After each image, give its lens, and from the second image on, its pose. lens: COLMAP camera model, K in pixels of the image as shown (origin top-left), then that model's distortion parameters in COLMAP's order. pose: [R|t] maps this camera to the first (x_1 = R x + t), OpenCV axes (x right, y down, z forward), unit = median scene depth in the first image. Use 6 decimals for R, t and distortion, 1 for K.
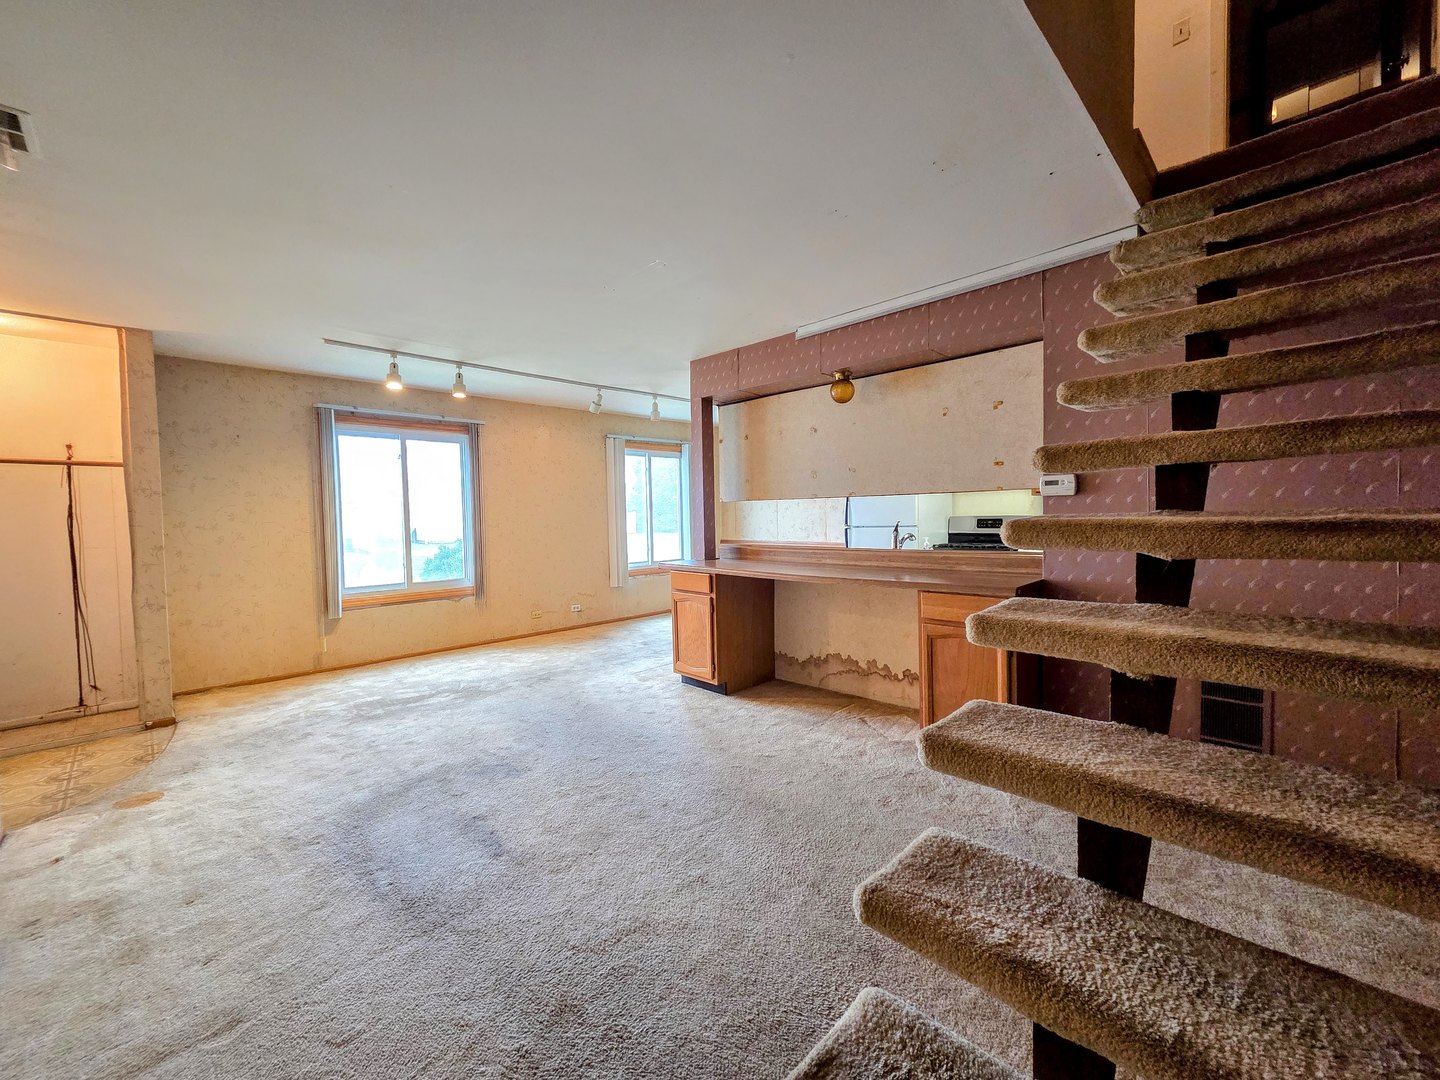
lens RADIAL K [[587.0, 0, 715.1], [0, 587.0, 536.4], [0, 0, 1]] dist [0.005169, -0.000551]
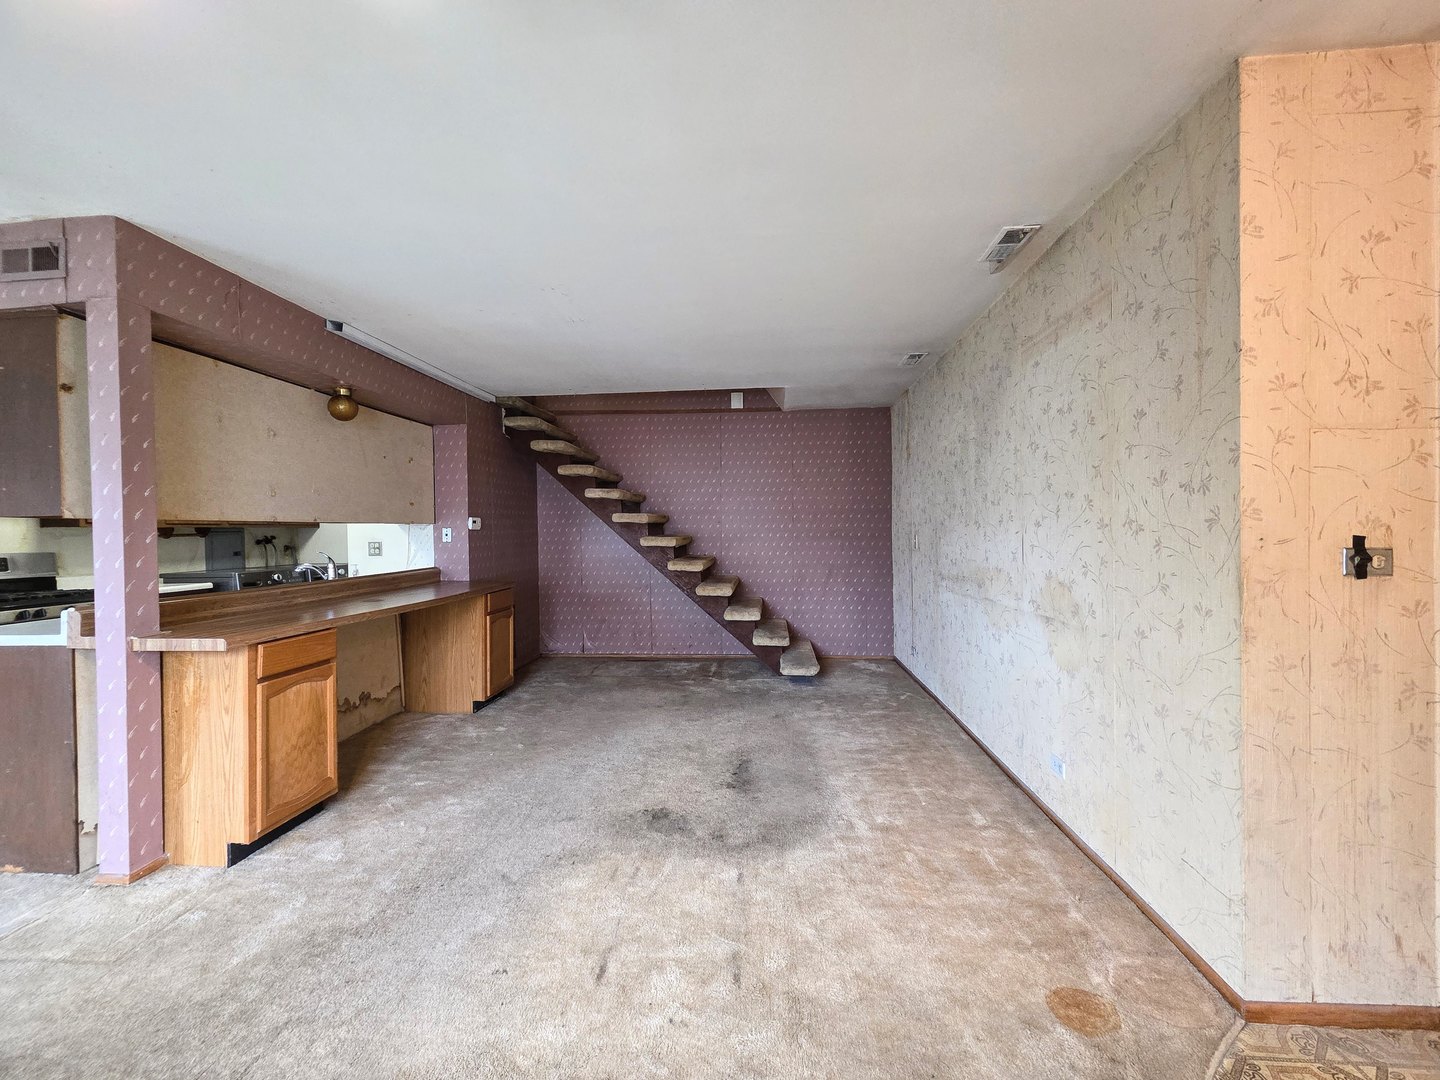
lens RADIAL K [[587.0, 0, 715.1], [0, 587.0, 536.4], [0, 0, 1]] dist [0.005169, -0.000551]
pose [[-0.644633, 0.022353, 0.764165, -0.852572], [0.055115, 0.998330, 0.017291, -0.030852], [-0.762503, 0.053263, -0.644789, 1.158062]]
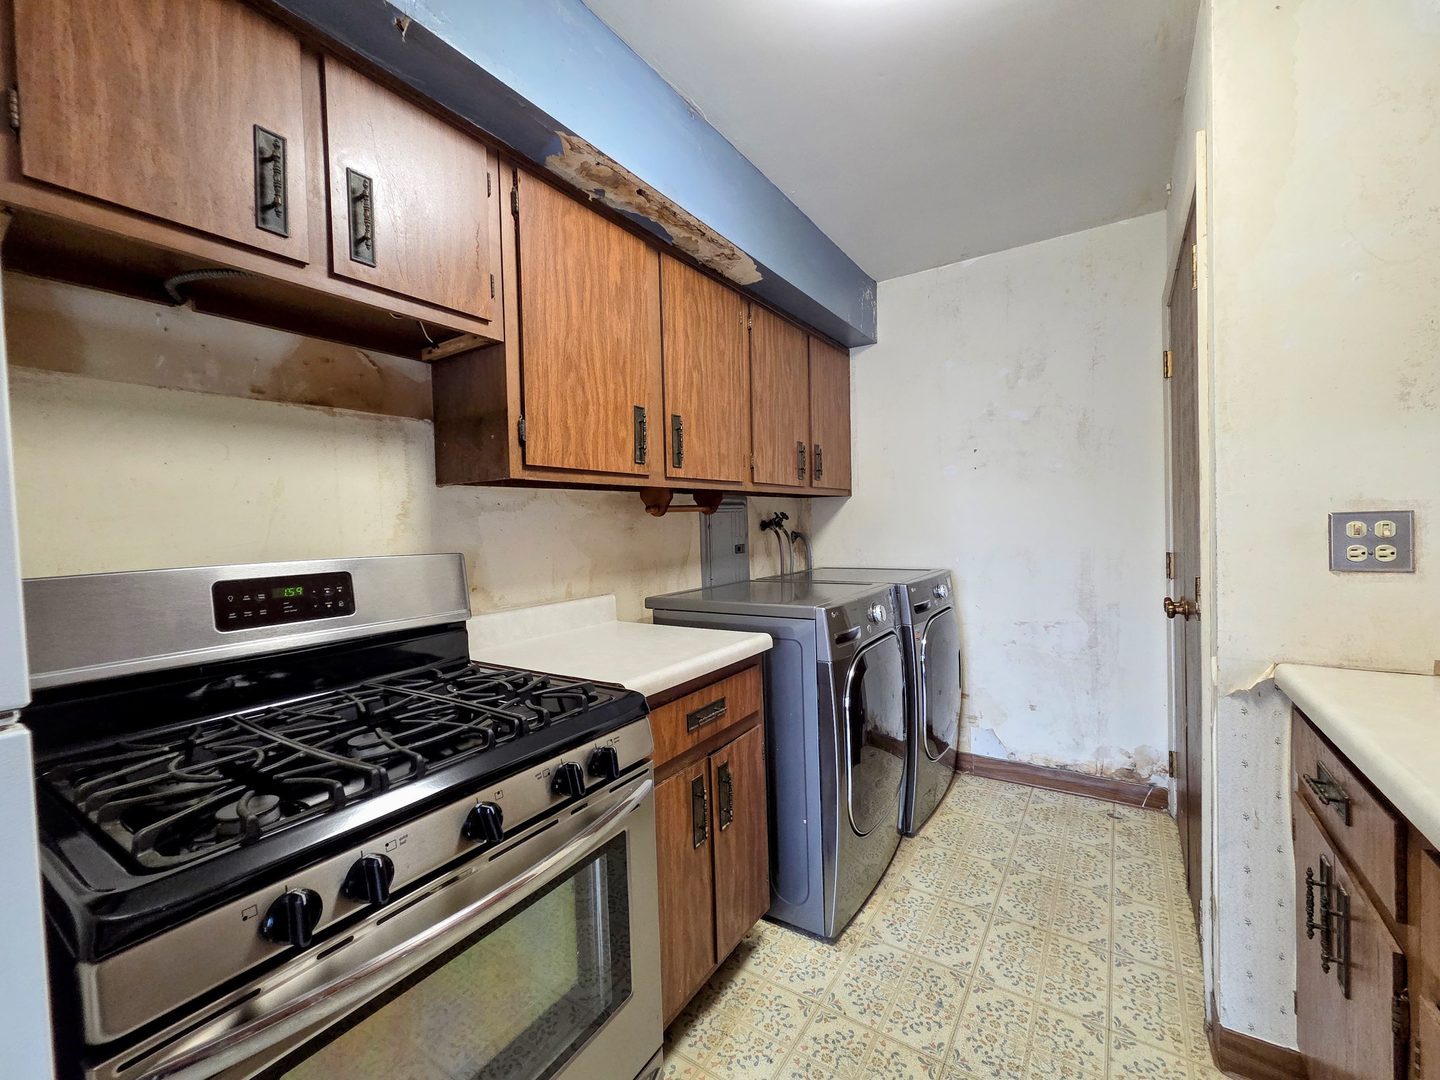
lens RADIAL K [[595.0, 0, 713.7], [0, 595.0, 537.1], [0, 0, 1]] dist [0.002138, -0.000181]
pose [[-0.198229, 0.003354, 0.980150, 0.338622], [0.069193, 0.997547, 0.010580, -0.052768], [-0.977710, 0.069917, -0.197975, 1.300461]]
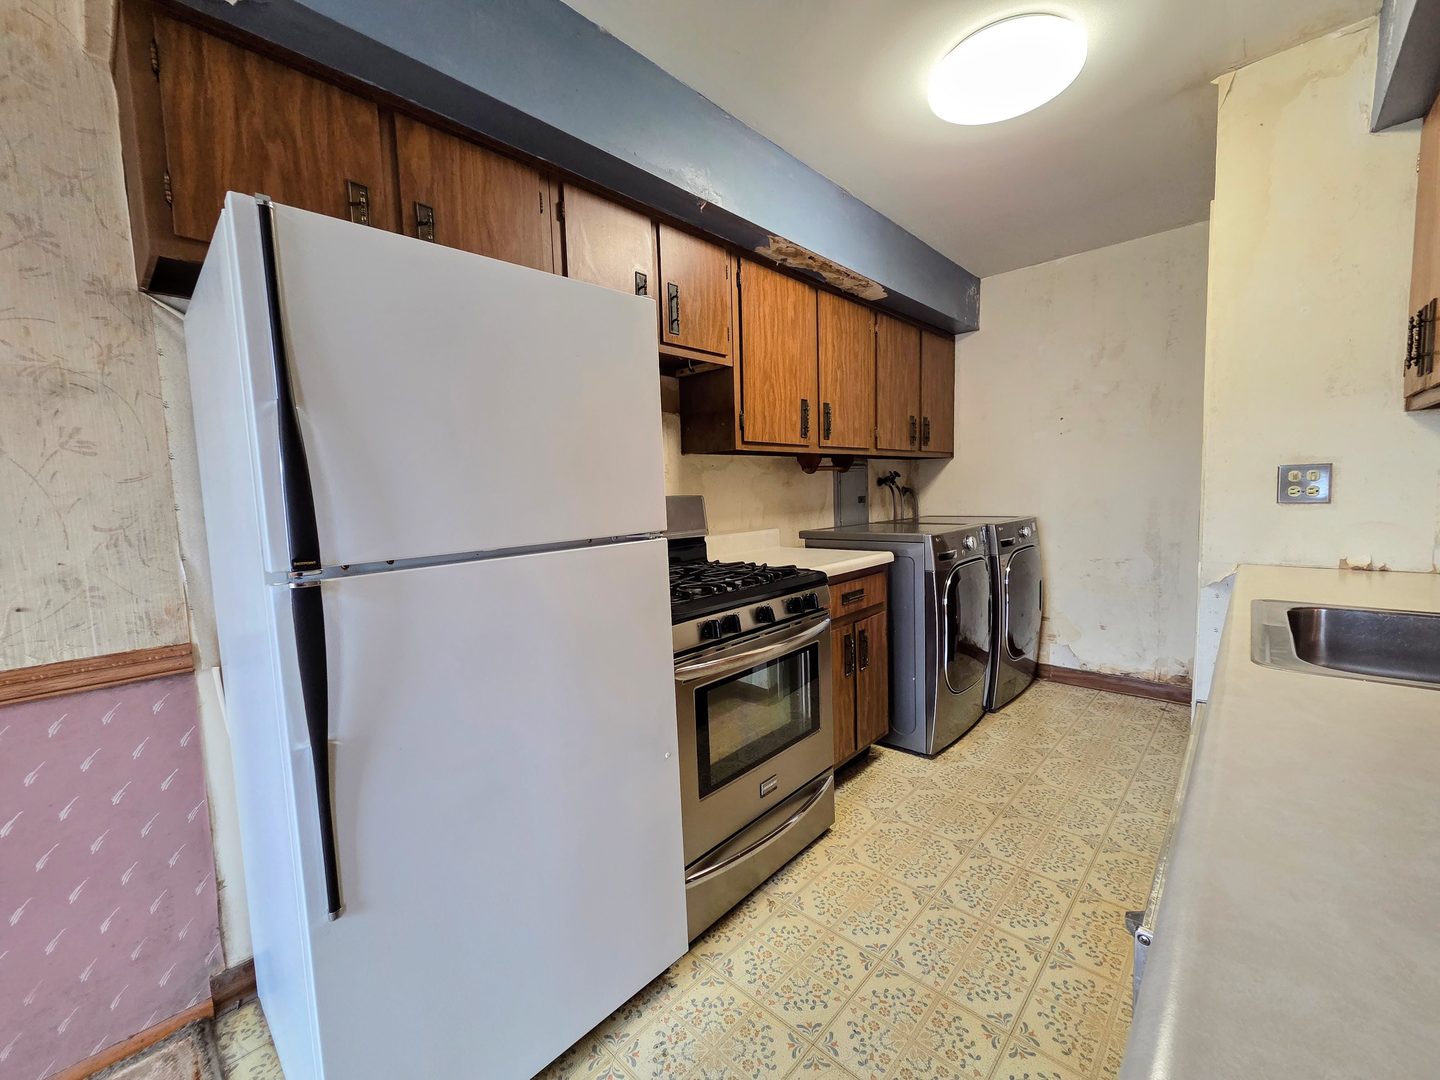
lens RADIAL K [[587.0, 0, 715.1], [0, 587.0, 536.4], [0, 0, 1]] dist [0.005169, -0.000551]
pose [[-0.039976, -0.058735, 0.997473, 0.118472], [0.069764, 0.995671, 0.061425, -0.043756], [-0.996762, 0.072043, -0.035705, 1.397223]]
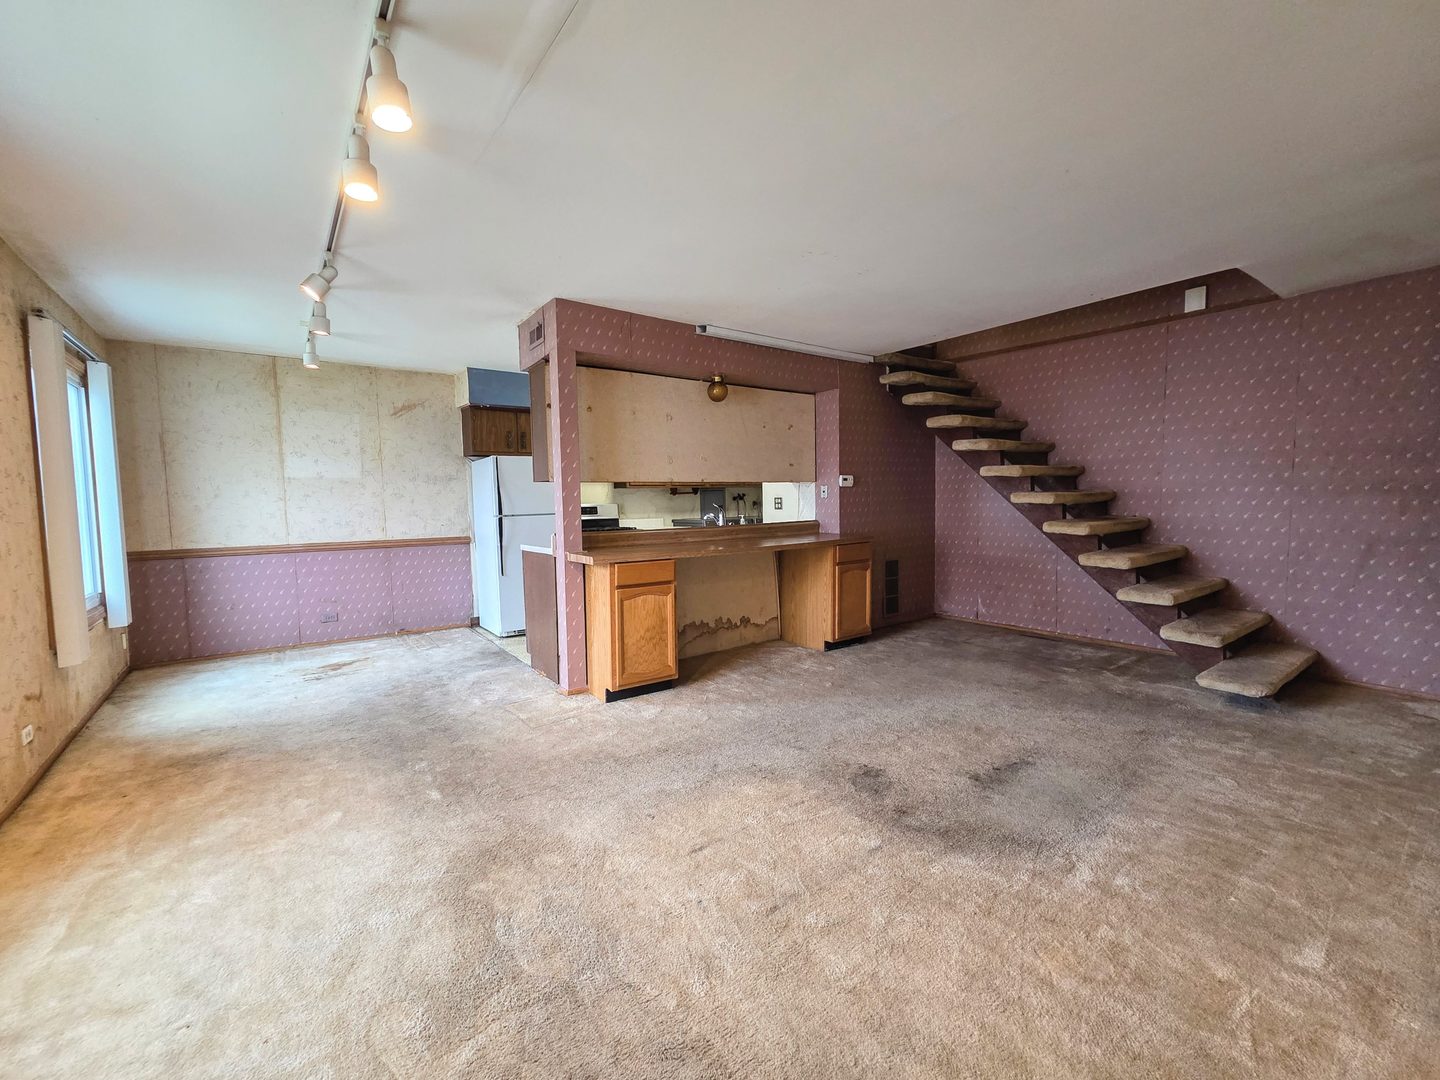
lens RADIAL K [[603.2, 0, 714.2], [0, 603.2, 538.0], [0, 0, 1]] dist [0.002237, 0.000057]
pose [[0.148166, -0.045976, 0.987893, -0.982454], [0.050997, 0.997945, 0.038795, -0.003473], [-0.987647, 0.044632, 0.150206, 0.837444]]
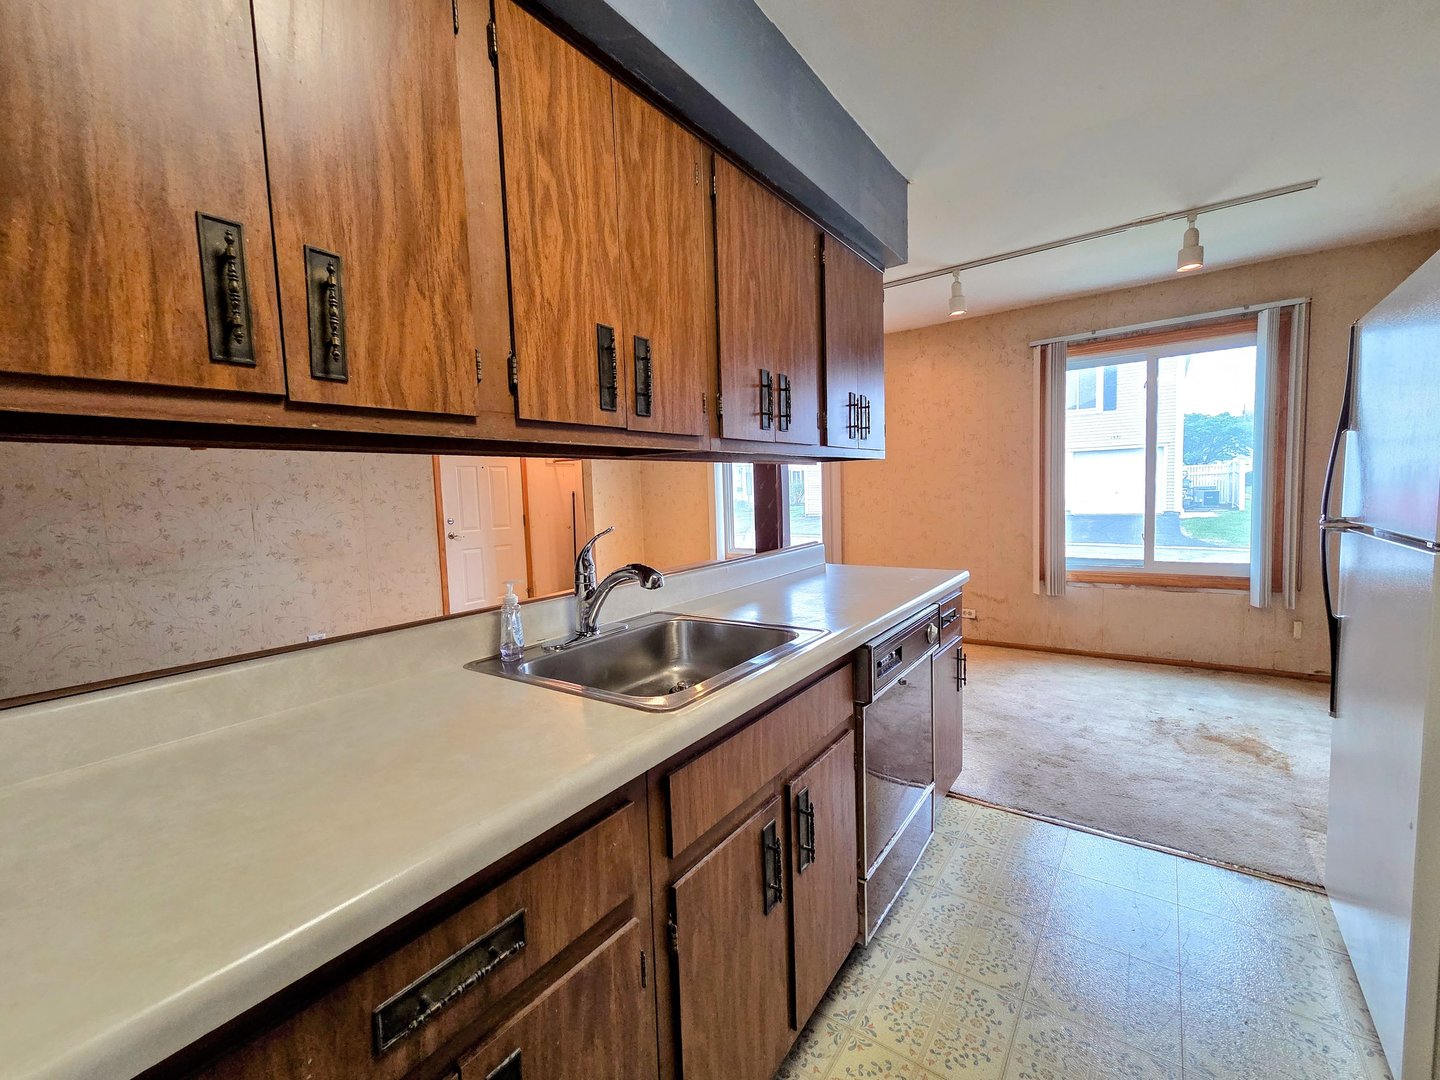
lens RADIAL K [[607.6, 0, 715.3], [0, 607.6, 535.8], [0, 0, 1]] dist [0.003724, 0.000208]
pose [[0.167195, 0.088482, -0.981945, 0.707537], [-0.002622, 0.996001, 0.089302, -0.055143], [0.985920, -0.012356, 0.166758, 1.033180]]
